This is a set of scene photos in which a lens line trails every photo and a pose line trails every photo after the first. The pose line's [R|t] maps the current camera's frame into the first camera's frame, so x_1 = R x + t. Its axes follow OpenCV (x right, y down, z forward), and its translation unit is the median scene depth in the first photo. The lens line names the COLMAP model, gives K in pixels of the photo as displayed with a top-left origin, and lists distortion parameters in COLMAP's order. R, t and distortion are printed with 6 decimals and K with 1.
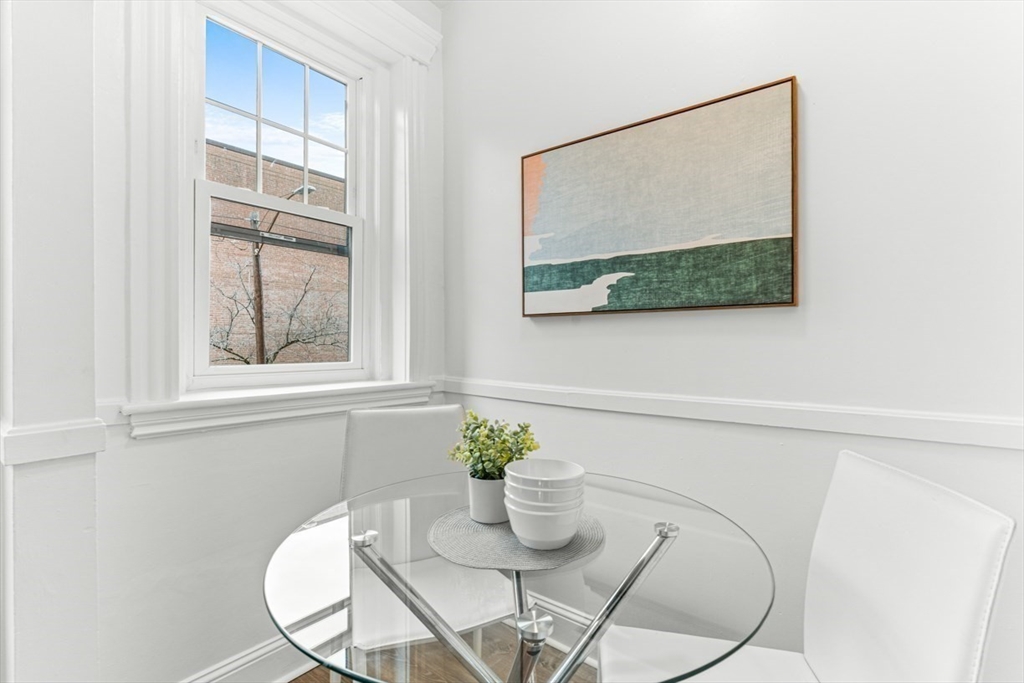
lens RADIAL K [[504.0, 0, 512.0], [0, 504.0, 341.5], [0, 0, 1]] dist [0.000030, -0.000072]
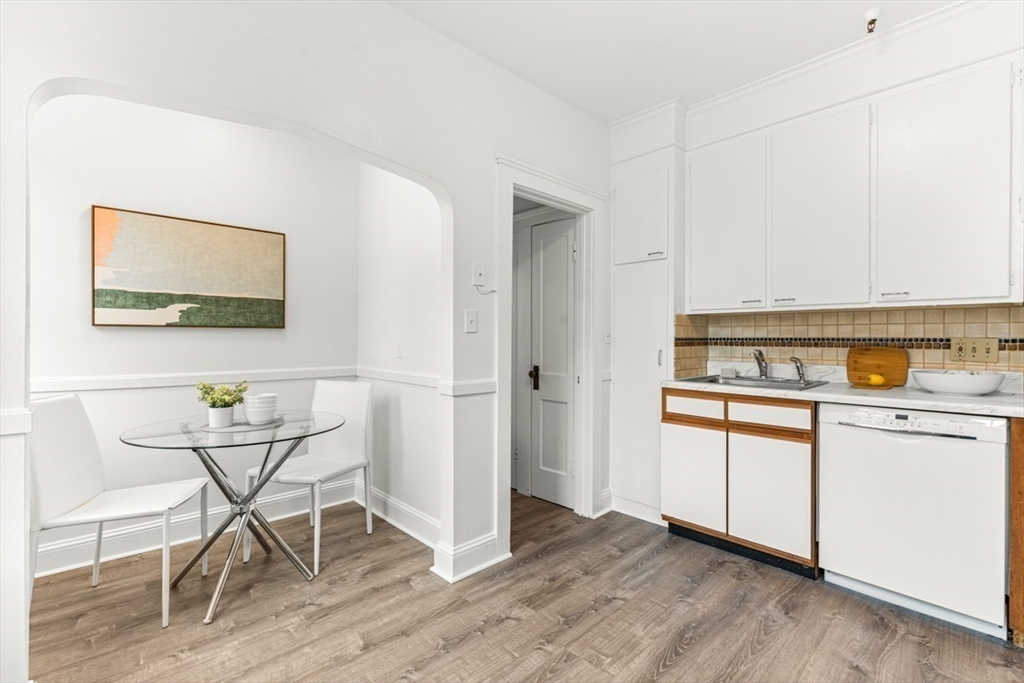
lens RADIAL K [[451.7, 0, 512.0], [0, 451.7, 341.5], [0, 0, 1]] dist [-0.001261, -0.000256]
pose [[0.123827, -0.005897, 0.992286, -1.133646], [-0.004657, 0.999968, 0.006523, -0.022272], [-0.992293, -0.005429, 0.123795, -0.274204]]
